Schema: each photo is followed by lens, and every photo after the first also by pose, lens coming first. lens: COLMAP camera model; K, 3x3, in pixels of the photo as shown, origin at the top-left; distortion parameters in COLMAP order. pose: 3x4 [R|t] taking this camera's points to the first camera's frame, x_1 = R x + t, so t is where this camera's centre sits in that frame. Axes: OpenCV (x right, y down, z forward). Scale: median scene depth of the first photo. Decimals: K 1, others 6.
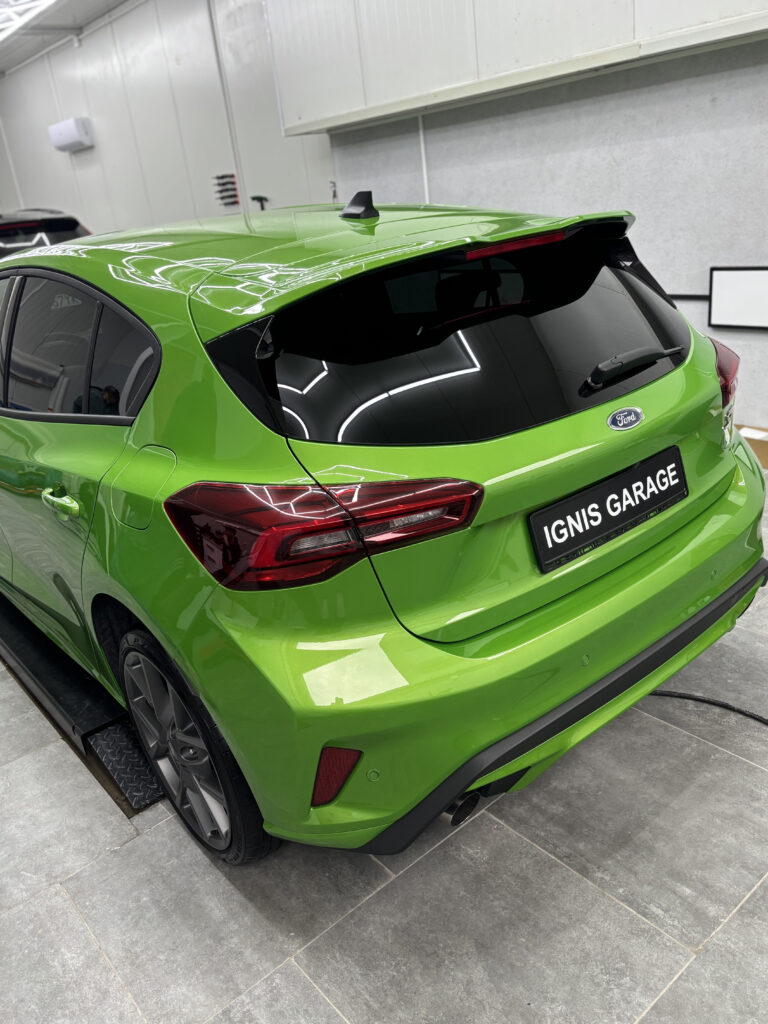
lens RADIAL K [[834.7, 0, 384.0], [0, 834.7, 512.0], [0, 0, 1]] dist [0.006451, -0.005736]
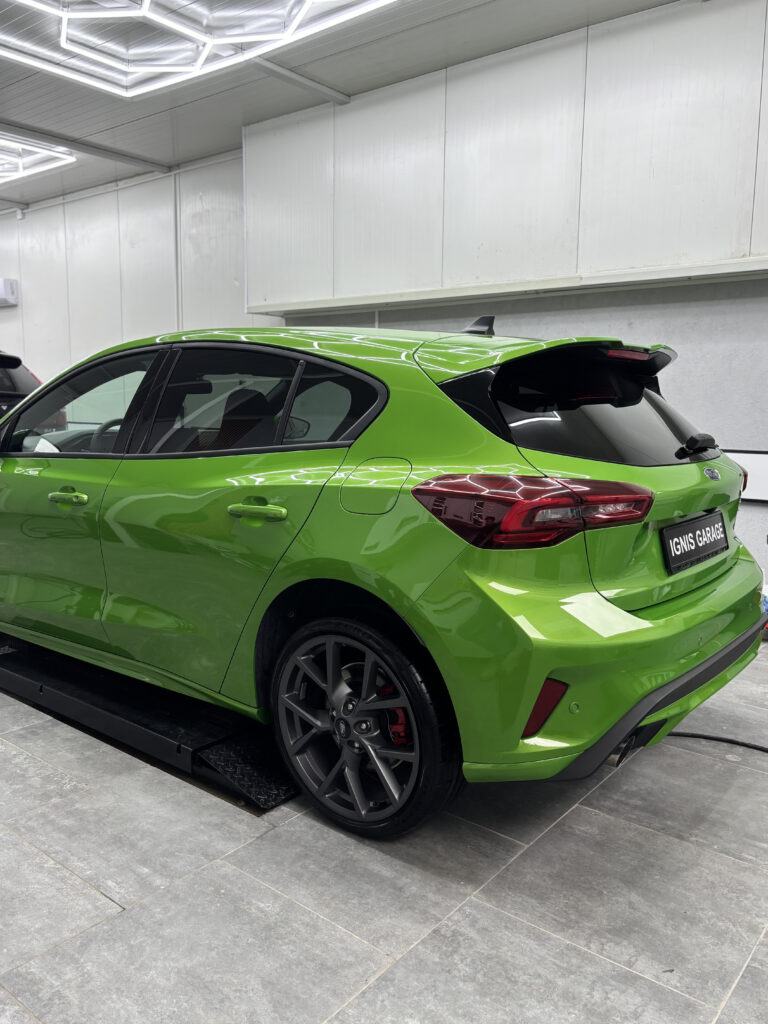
lens RADIAL K [[826.0, 0, 384.0], [0, 826.0, 512.0], [0, 0, 1]] dist [0.015352, -0.002026]
pose [[0.972117, 0.098660, 0.212731, -0.434989], [-0.043006, 0.966807, -0.251861, 0.262538], [-0.230519, 0.235690, 0.944093, -0.141602]]
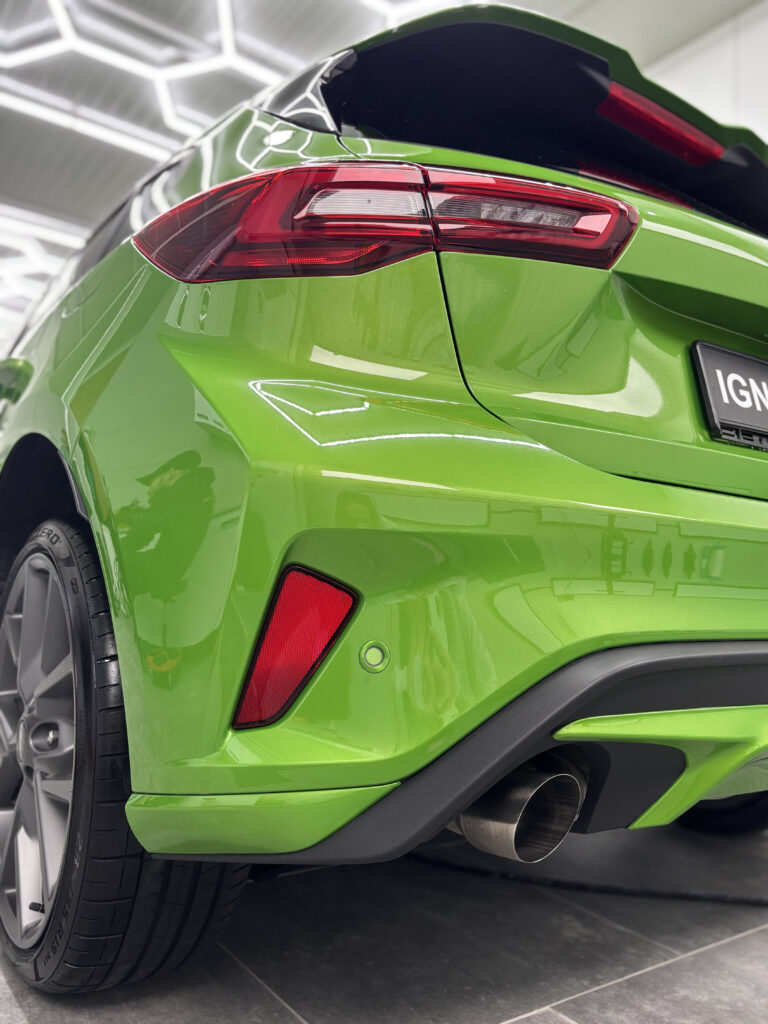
lens RADIAL K [[834.7, 0, 384.0], [0, 834.7, 512.0], [0, 0, 1]] dist [0.006451, -0.005736]
pose [[0.984769, 0.151376, -0.085525, 0.015781], [-0.173695, 0.878336, -0.445371, 0.333900], [0.007701, 0.453443, 0.891252, 0.392404]]
